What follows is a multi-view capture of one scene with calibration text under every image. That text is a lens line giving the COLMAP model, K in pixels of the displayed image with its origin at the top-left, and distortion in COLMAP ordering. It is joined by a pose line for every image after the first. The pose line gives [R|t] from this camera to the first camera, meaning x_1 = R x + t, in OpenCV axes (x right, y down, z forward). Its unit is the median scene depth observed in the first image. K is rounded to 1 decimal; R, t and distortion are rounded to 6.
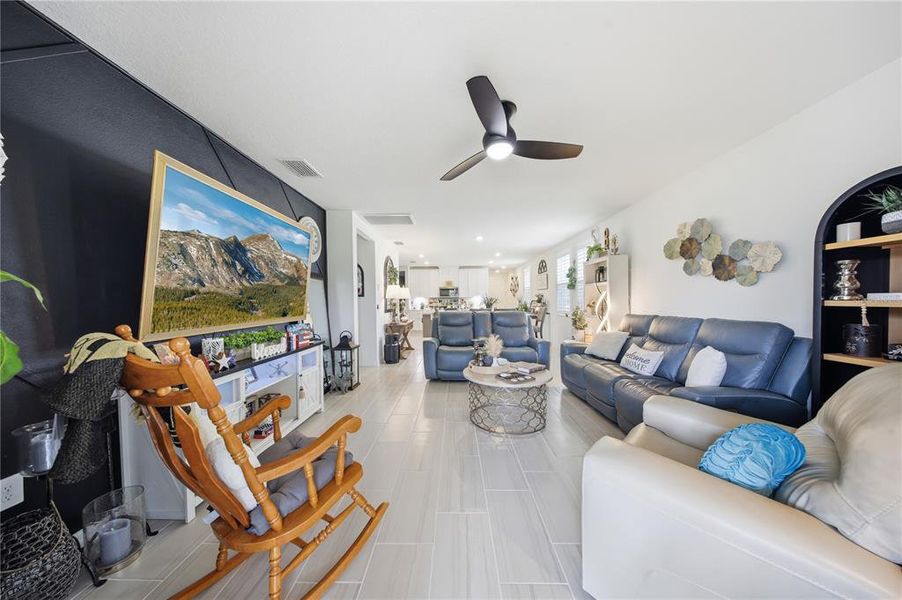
lens RADIAL K [[276.4, 0, 456.2], [0, 276.4, 299.5], [0, 0, 1]] dist [0.001452, -0.000292]
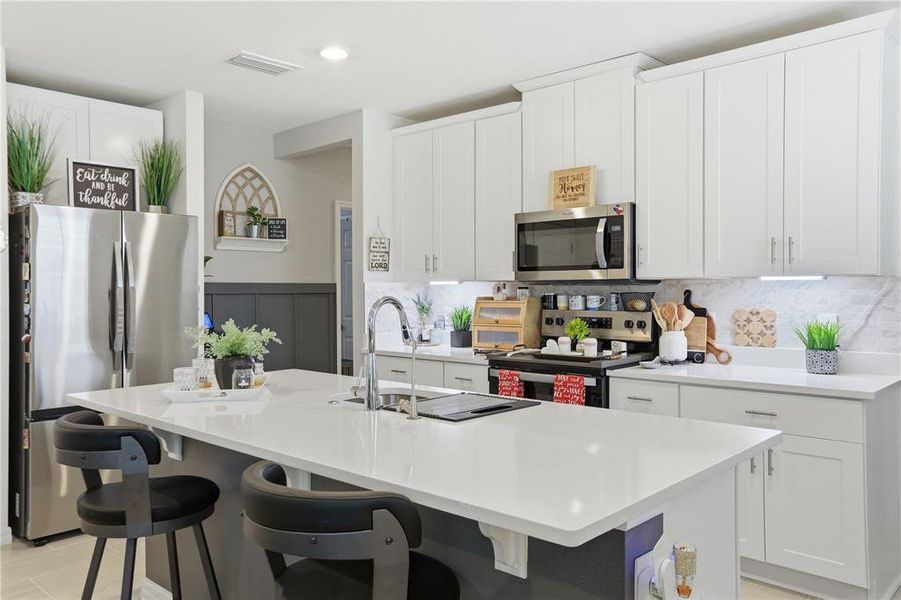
lens RADIAL K [[675.4, 0, 450.7], [0, 675.4, 292.4], [0, 0, 1]] dist [0.031004, -0.000933]
pose [[0.728571, 0.010773, -0.684886, 0.811404], [-0.000757, 0.999888, 0.014923, -0.032294], [0.684970, -0.010354, 0.728498, 3.175860]]
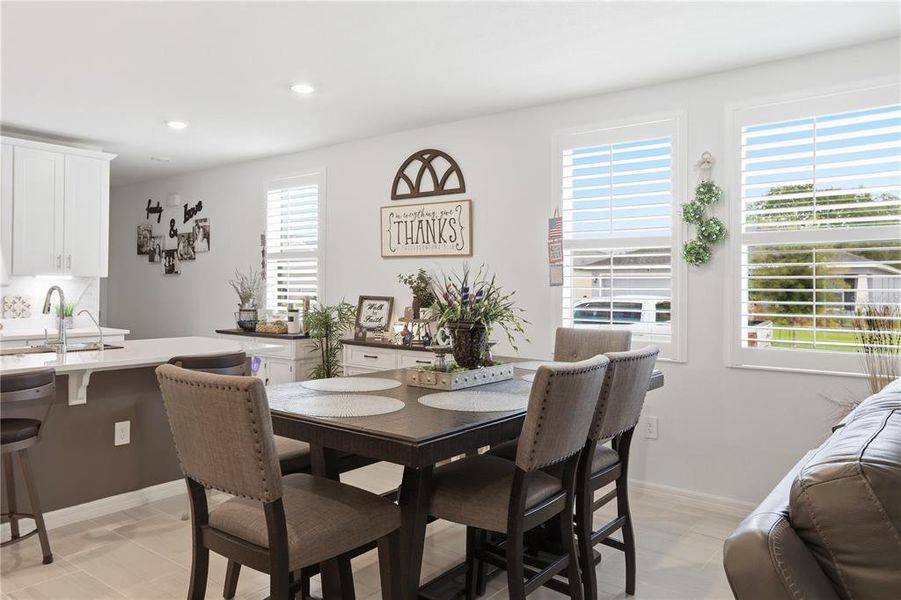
lens RADIAL K [[649.6, 0, 460.9], [0, 649.6, 283.1], [0, 0, 1]] dist [0.013236, -0.000119]
pose [[0.611777, 0.020897, 0.790754, -0.627306], [-0.017033, 0.999767, -0.013242, -0.012987], [-0.790847, -0.005368, 0.611991, 2.026269]]
